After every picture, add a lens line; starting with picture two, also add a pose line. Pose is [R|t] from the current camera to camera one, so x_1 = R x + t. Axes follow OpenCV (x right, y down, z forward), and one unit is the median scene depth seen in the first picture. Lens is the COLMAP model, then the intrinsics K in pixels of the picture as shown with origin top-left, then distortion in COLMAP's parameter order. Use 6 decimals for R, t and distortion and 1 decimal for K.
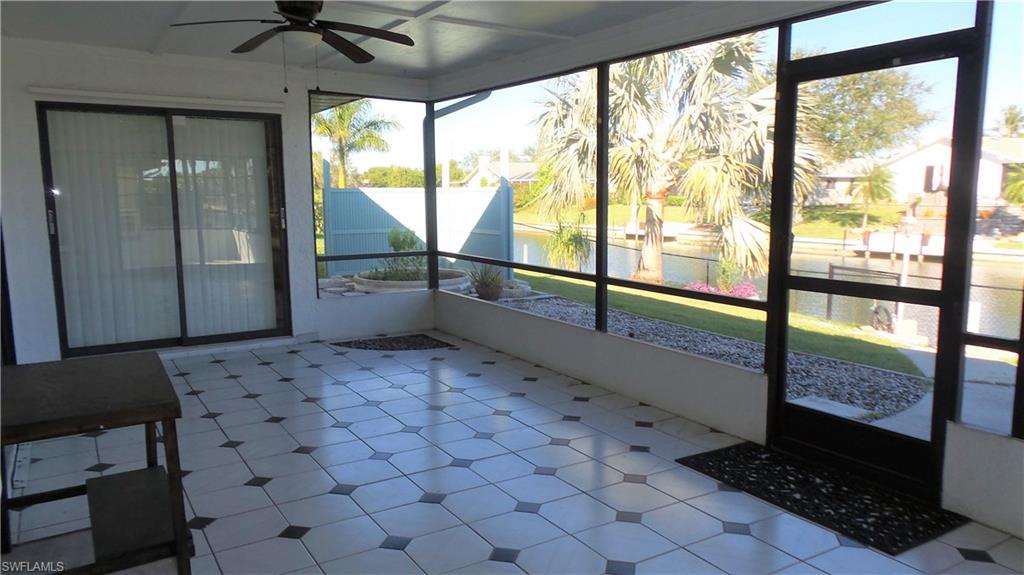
lens RADIAL K [[731.3, 0, 511.5], [0, 731.3, 288.3], [0, 0, 1]] dist [0.008416, 0.001944]
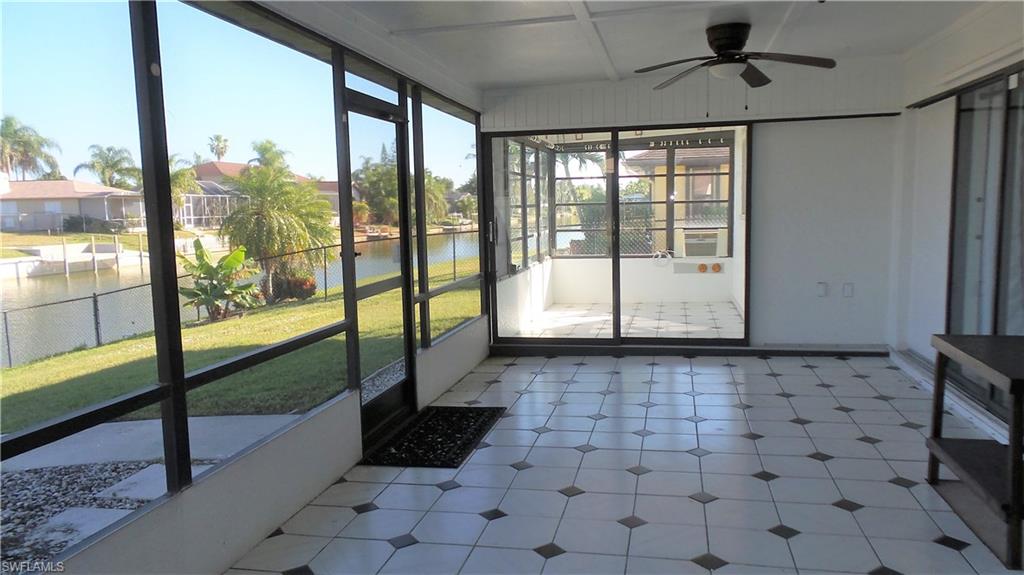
lens RADIAL K [[731.3, 0, 512.3], [0, 731.3, 288.2], [0, 0, 1]] dist [0.008416, 0.001944]
pose [[-0.717709, -0.056629, 0.694036, -0.508707], [0.123382, 0.970576, 0.206783, -0.203662], [-0.685325, 0.234042, -0.689605, 1.522448]]
